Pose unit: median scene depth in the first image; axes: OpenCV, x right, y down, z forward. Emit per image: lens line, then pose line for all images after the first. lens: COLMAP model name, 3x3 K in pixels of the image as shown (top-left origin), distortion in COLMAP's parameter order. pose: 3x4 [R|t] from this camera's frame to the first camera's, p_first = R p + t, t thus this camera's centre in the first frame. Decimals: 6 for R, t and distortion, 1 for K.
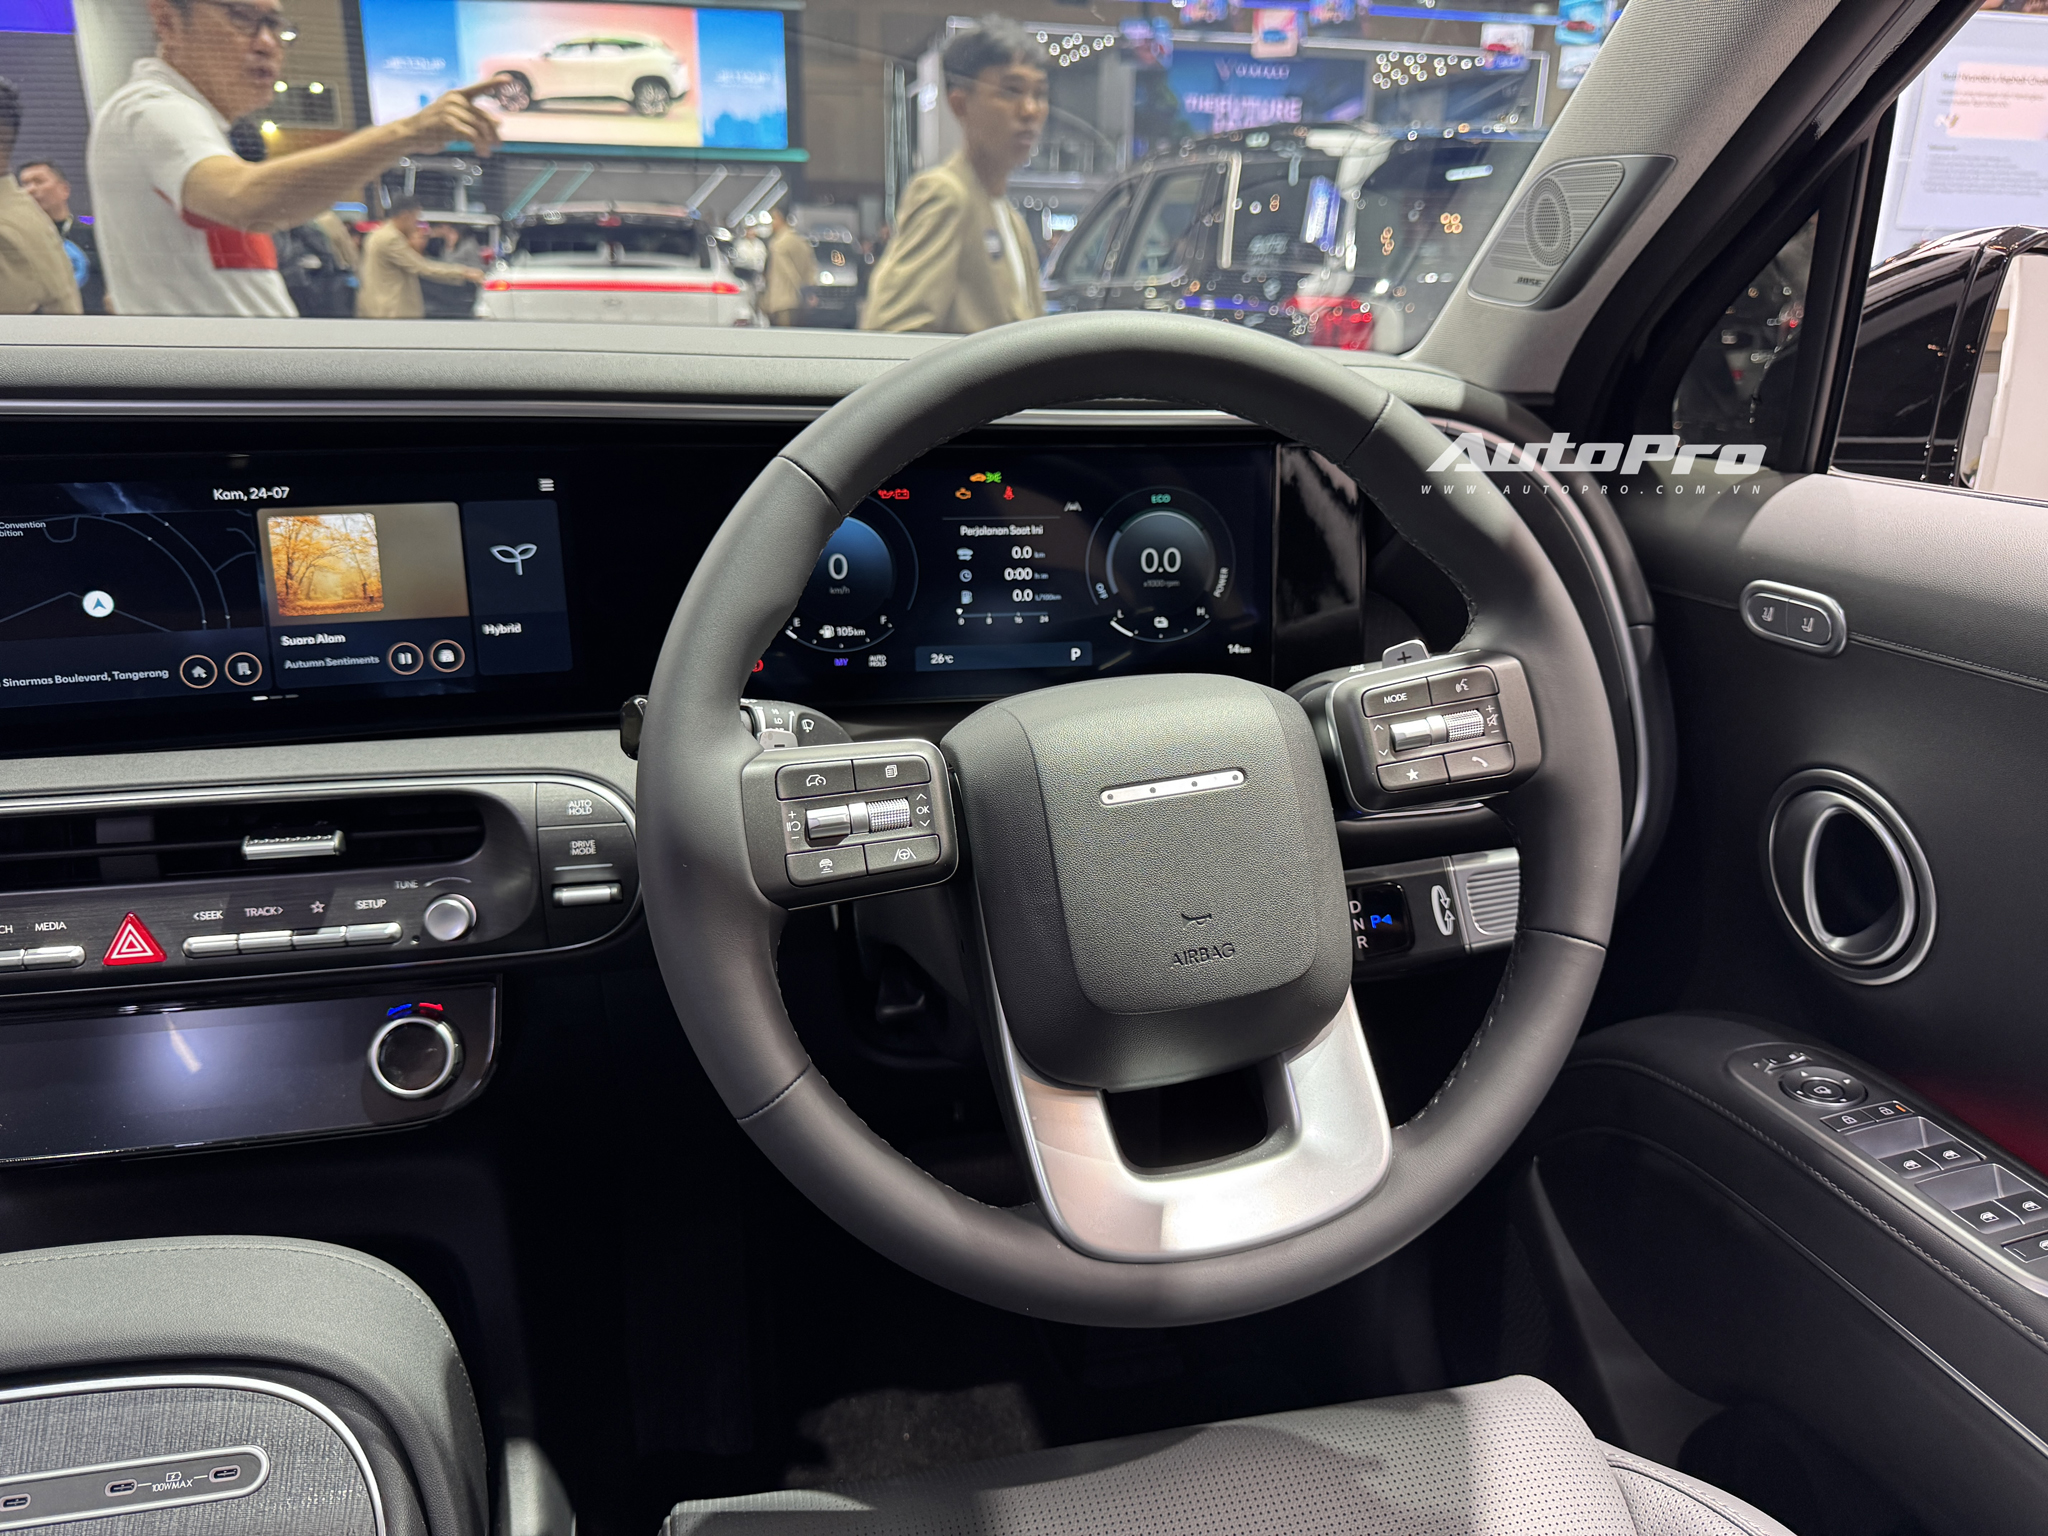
lens RADIAL K [[1456.4, 0, 1024.0], [0, 1456.4, 768.0], [0, 0, 1]] dist [0.074939, -0.127330]
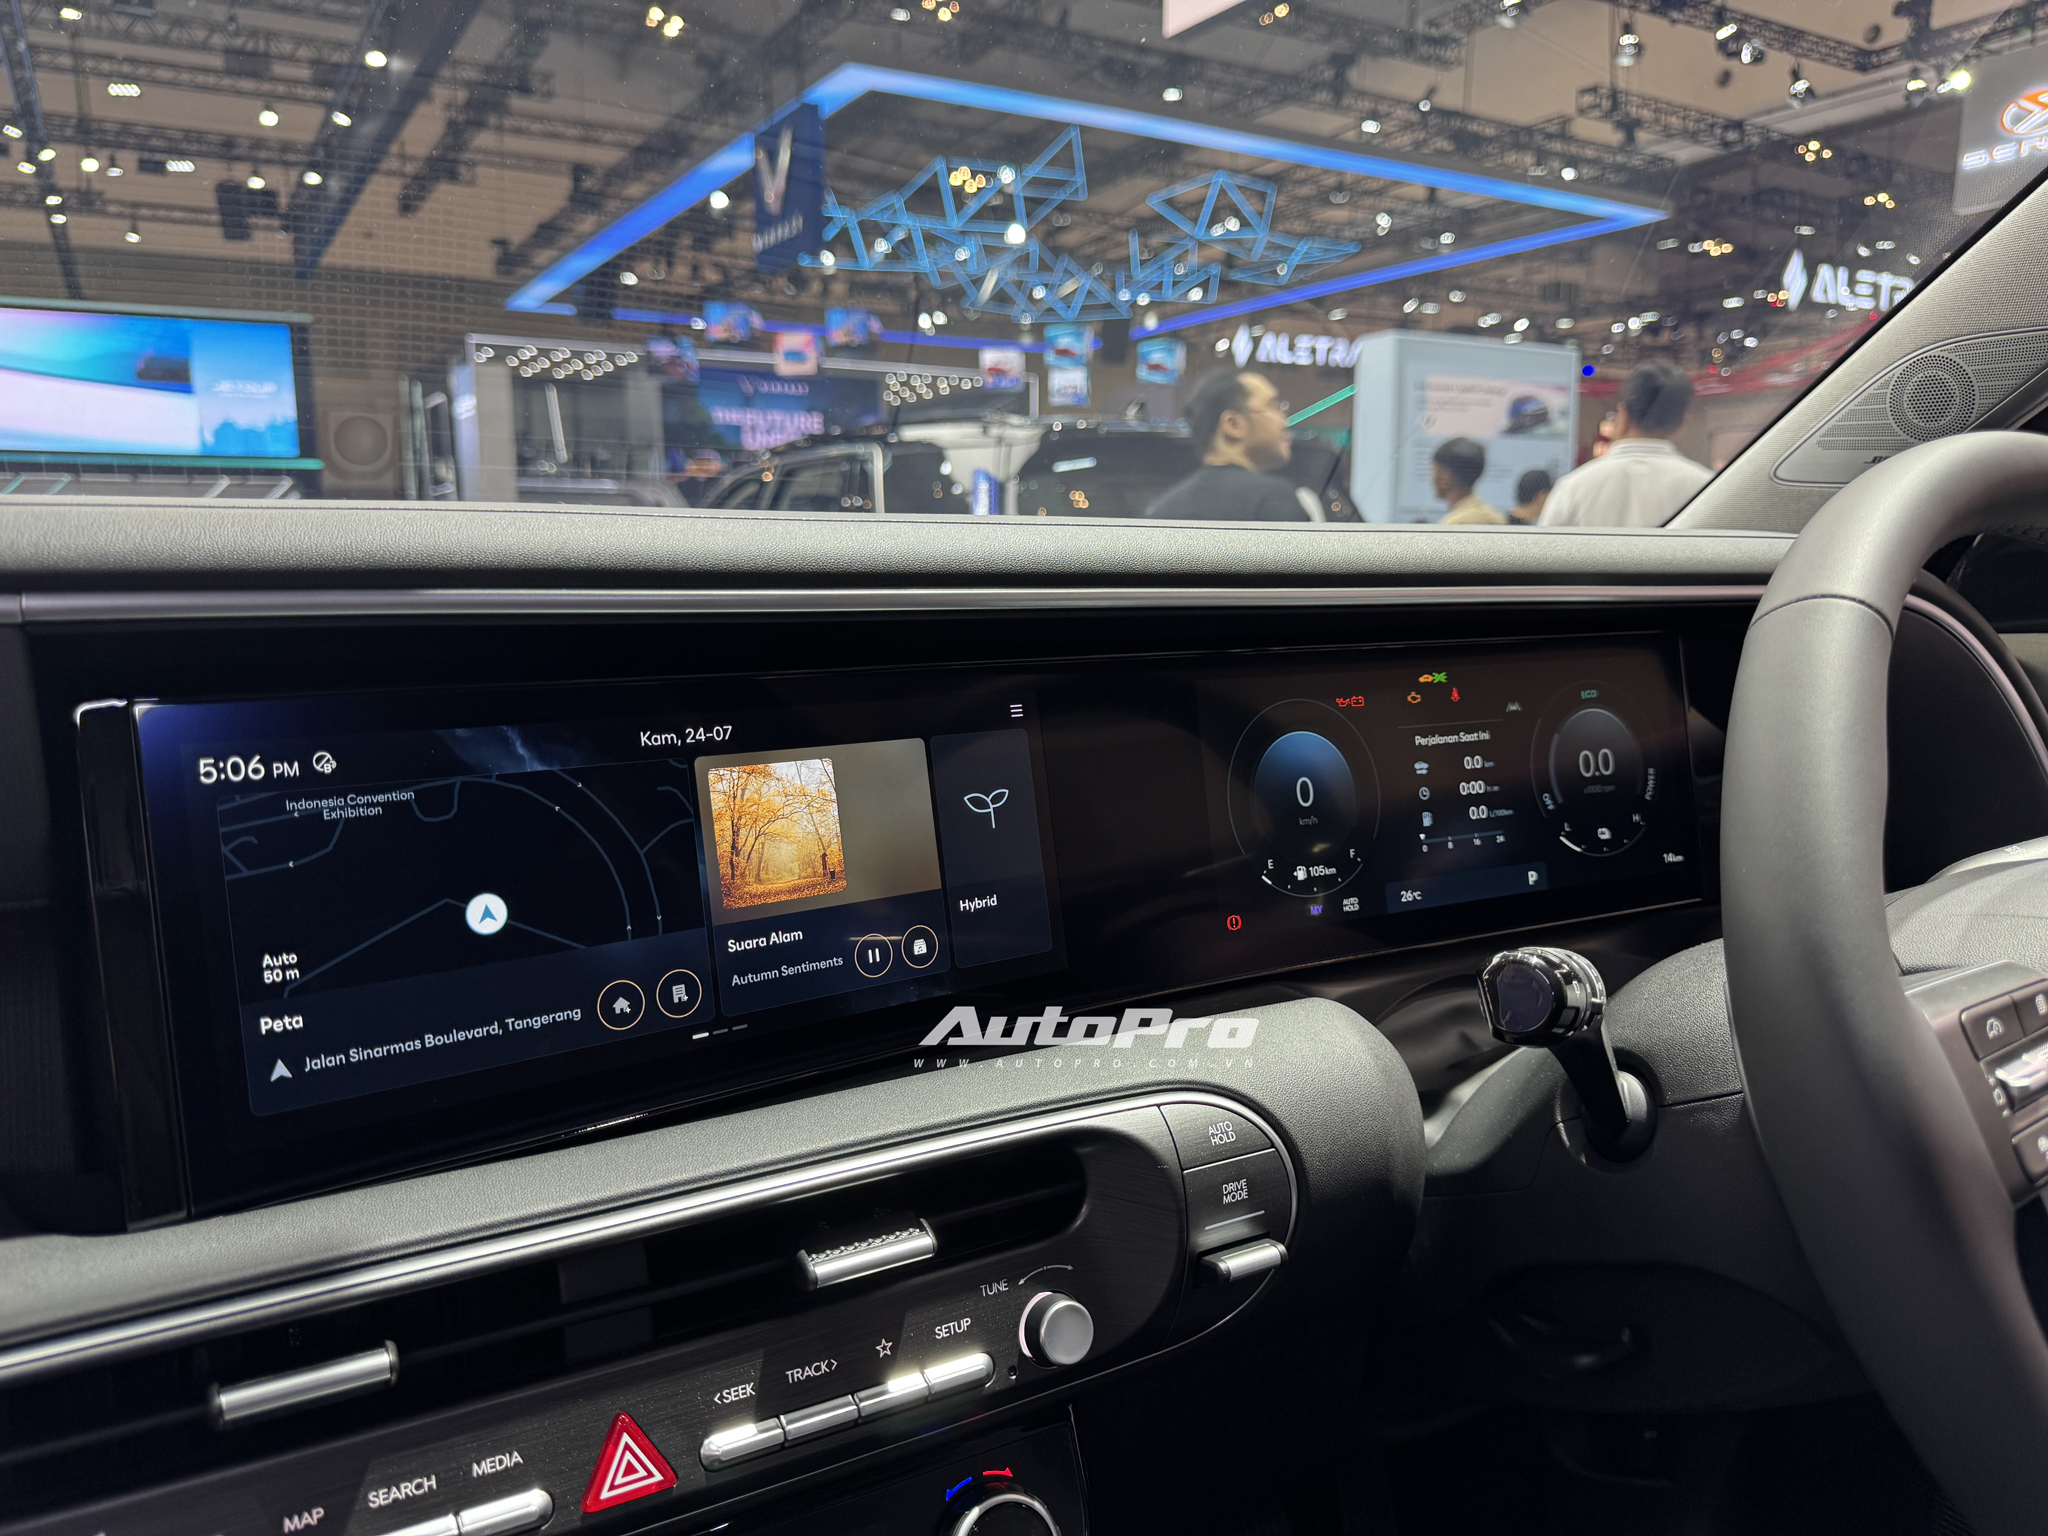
lens RADIAL K [[1463.0, 0, 1018.7], [0, 1463.0, 763.1], [0, 0, 1]] dist [0.095751, -0.200401]
pose [[0.954078, -0.065370, 0.292337, -0.579936], [0.120384, 0.977297, -0.174352, -0.035068], [-0.274303, 0.201538, 0.940287, 0.312550]]
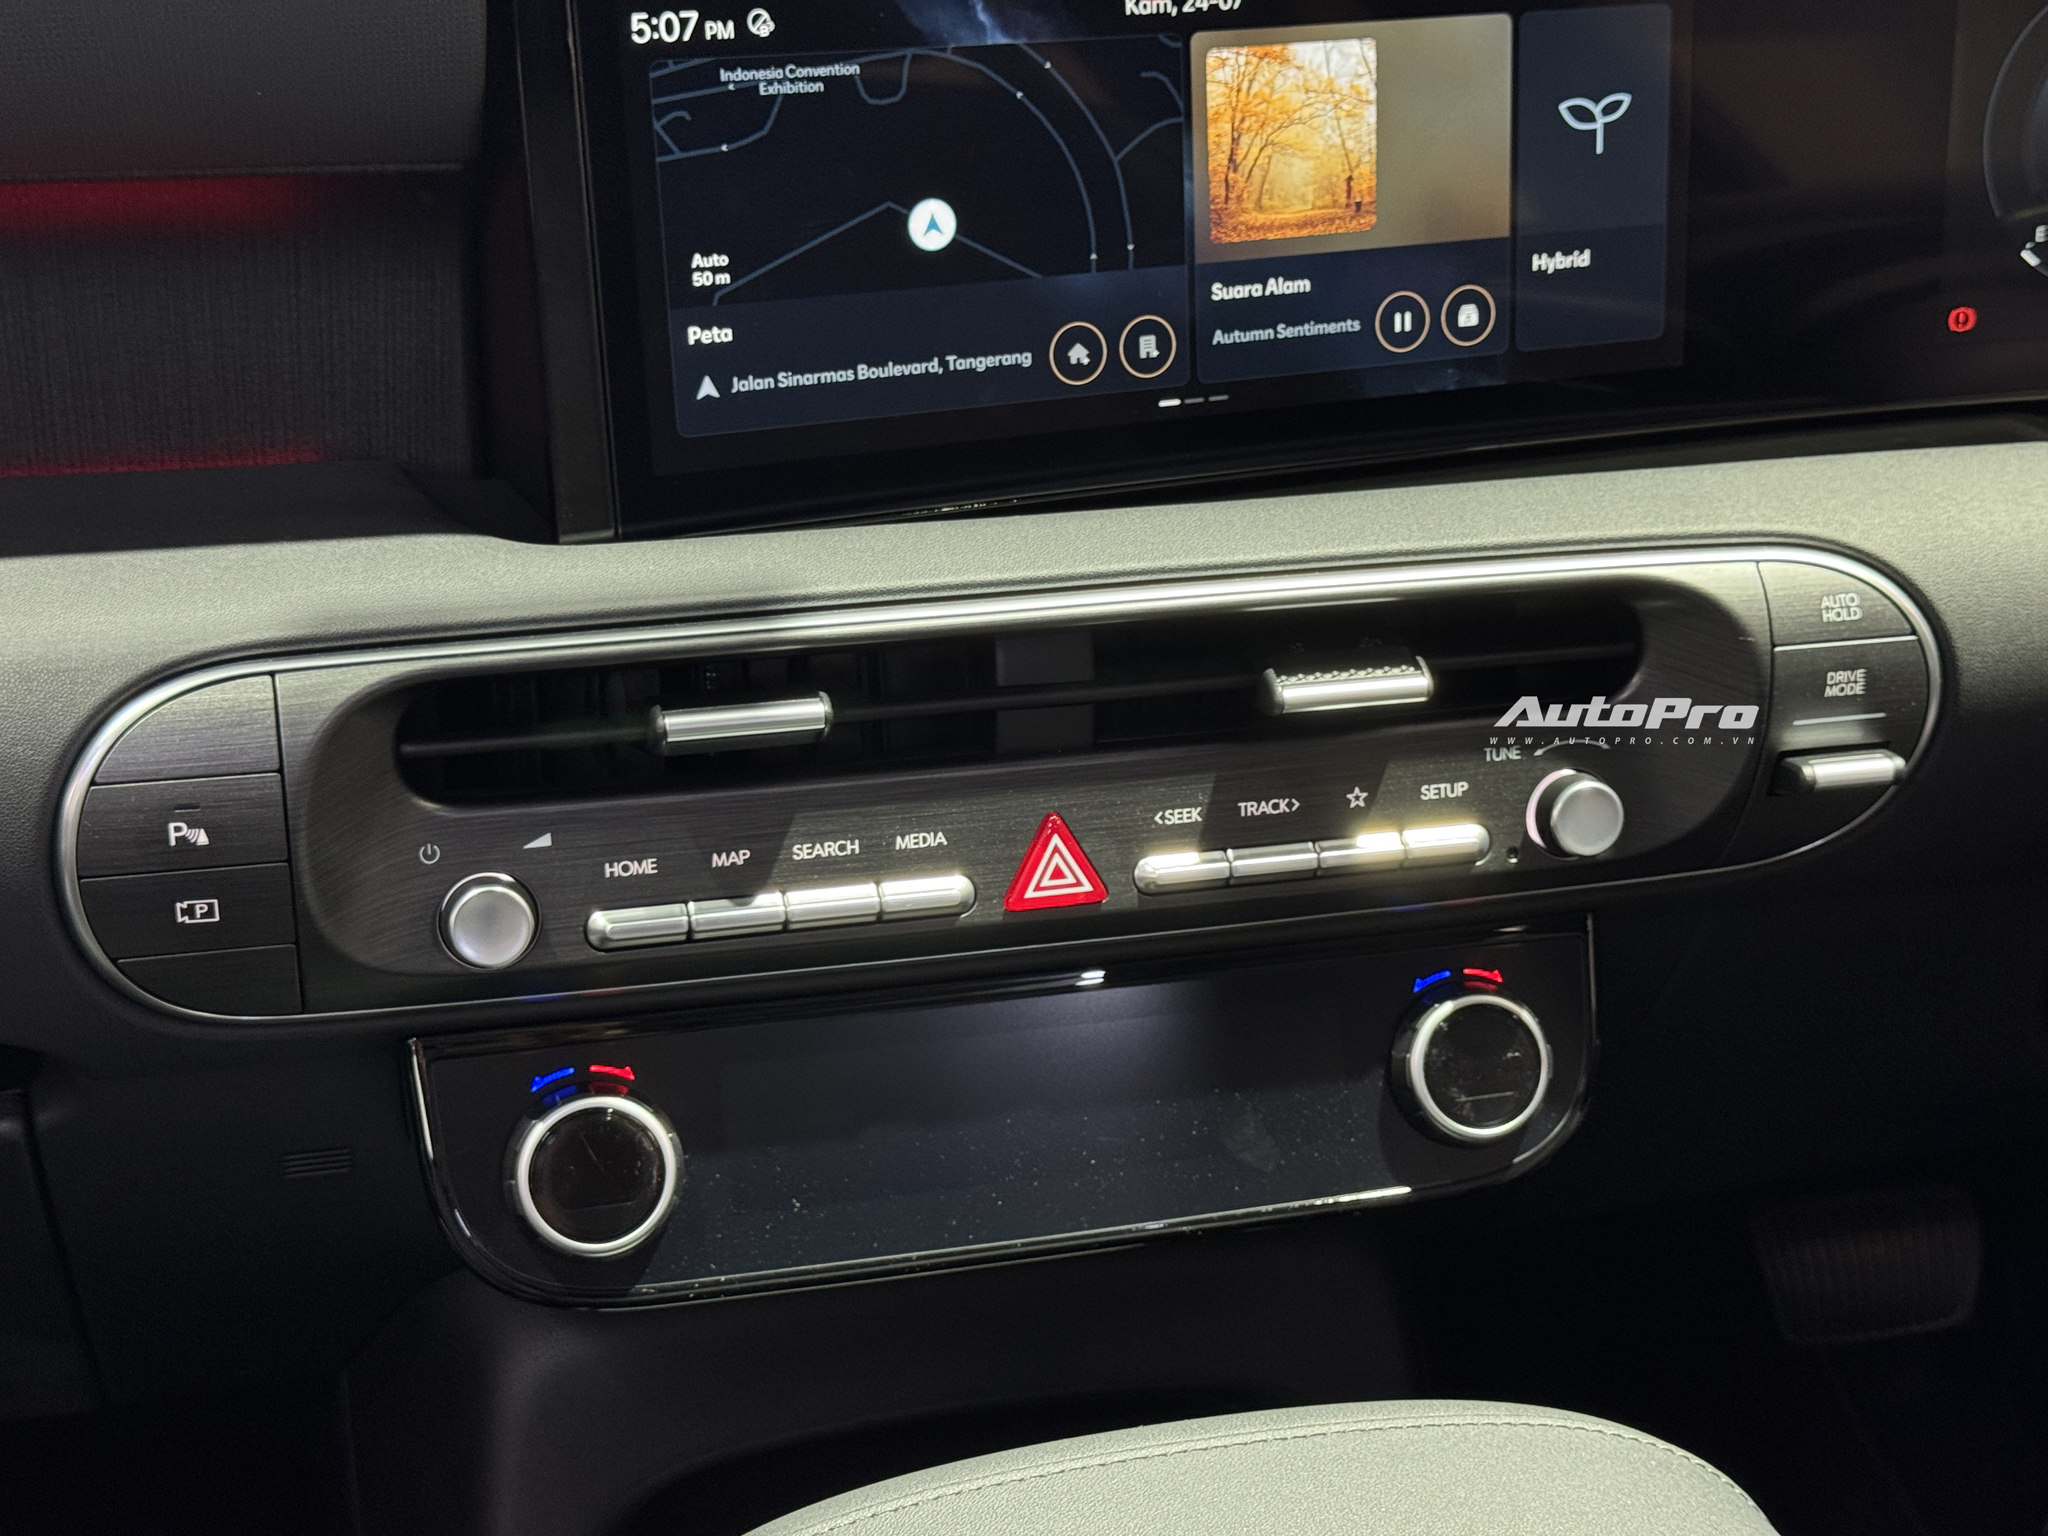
lens RADIAL K [[2870.8, 0, 1008.6], [0, 2870.8, 773.1], [0, 0, 1]] dist [0.138558, -0.105796]
pose [[0.999482, -0.009098, 0.030865, -0.621629], [0.005601, 0.993743, 0.111552, -0.031579], [-0.031687, -0.111322, 0.993279, -0.037812]]
